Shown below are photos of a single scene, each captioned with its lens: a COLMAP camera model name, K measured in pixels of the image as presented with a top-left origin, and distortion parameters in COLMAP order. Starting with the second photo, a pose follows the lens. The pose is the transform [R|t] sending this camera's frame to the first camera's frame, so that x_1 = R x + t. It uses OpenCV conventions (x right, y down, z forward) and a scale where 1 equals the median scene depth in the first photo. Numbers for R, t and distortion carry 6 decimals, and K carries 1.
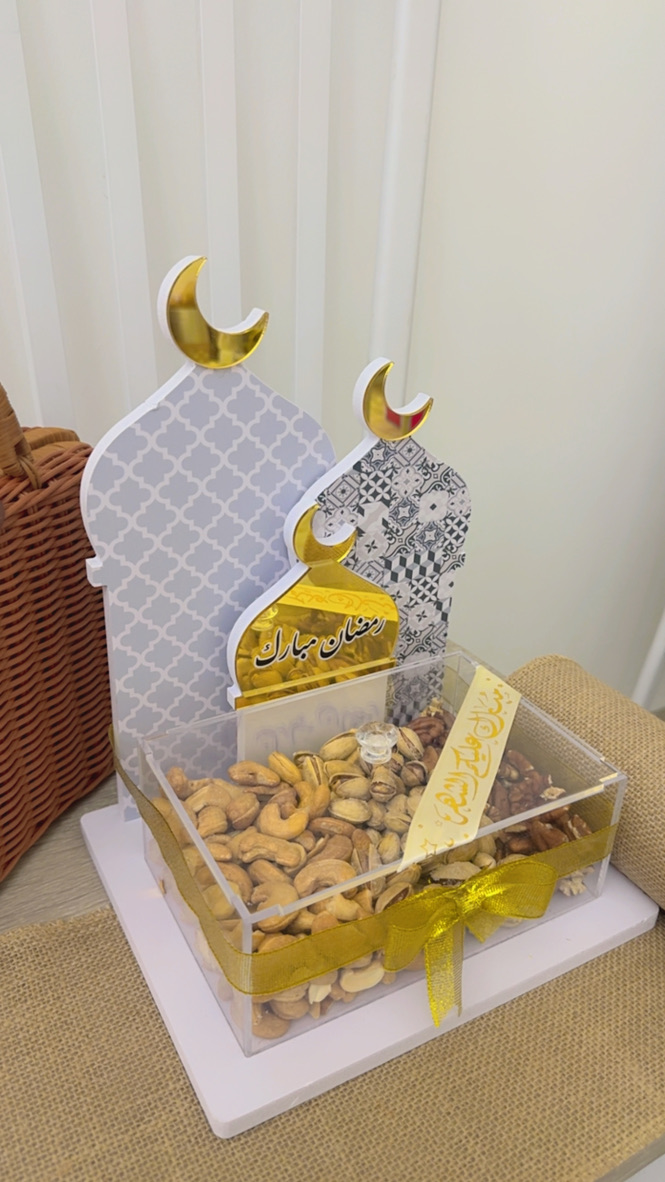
lens RADIAL K [[899.6, 0, 332.5], [0, 899.6, 591.0], [0, 0, 1]] dist [0.160087, -0.321061]
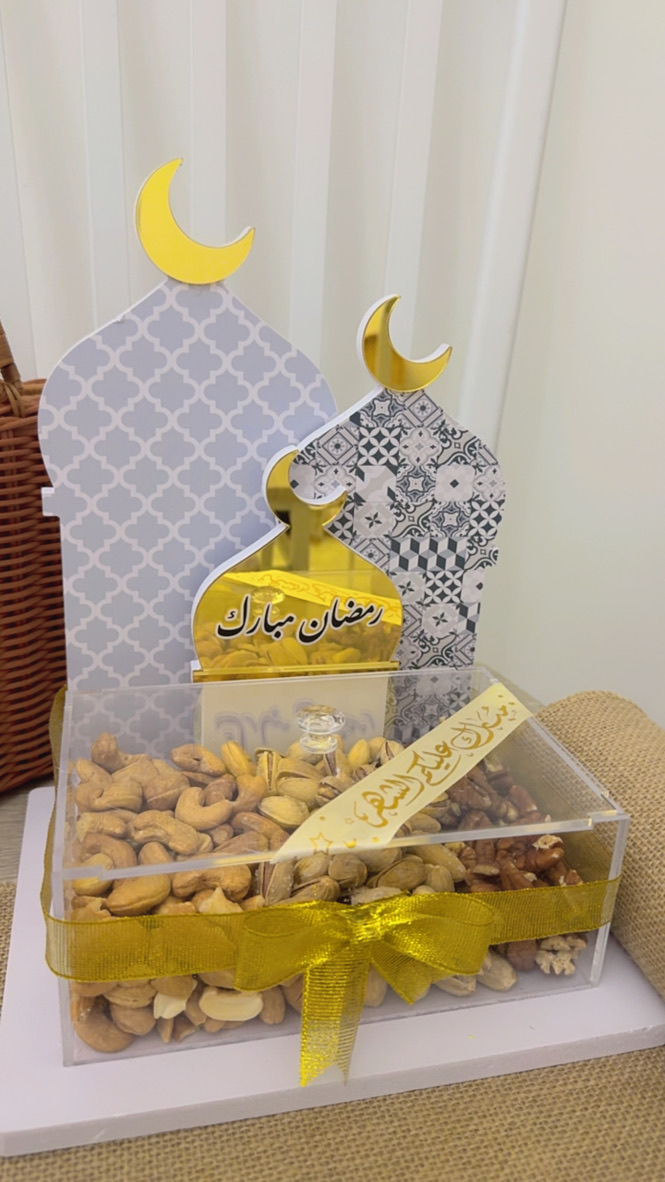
lens RADIAL K [[898.5, 0, 332.5], [0, 898.5, 591.0], [0, 0, 1]] dist [0.183958, -0.487477]
pose [[0.964378, 0.099869, -0.244951, 0.227037], [-0.131961, 0.984173, -0.118277, 0.126825], [0.229262, 0.146388, 0.962294, 0.172994]]
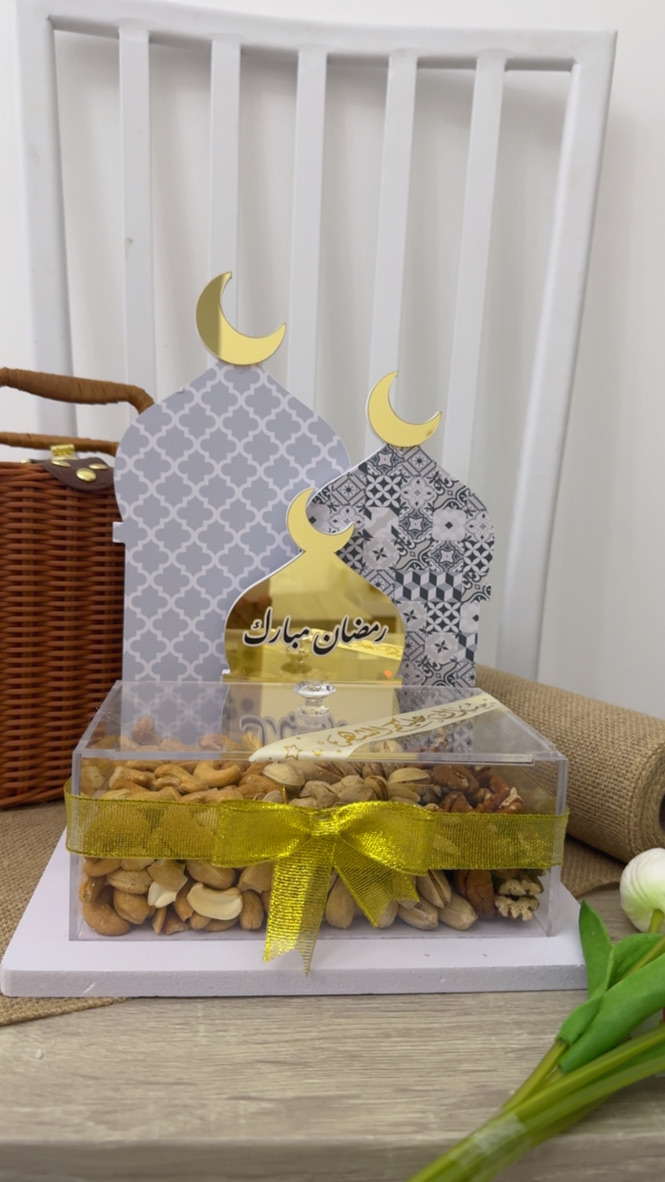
lens RADIAL K [[899.6, 0, 332.5], [0, 899.6, 591.0], [0, 0, 1]] dist [0.160087, -0.321061]
pose [[0.922367, 0.048984, -0.383196, 0.396131], [-0.182801, 0.929190, -0.321231, 0.336199], [0.340326, 0.366342, 0.866009, 0.107203]]
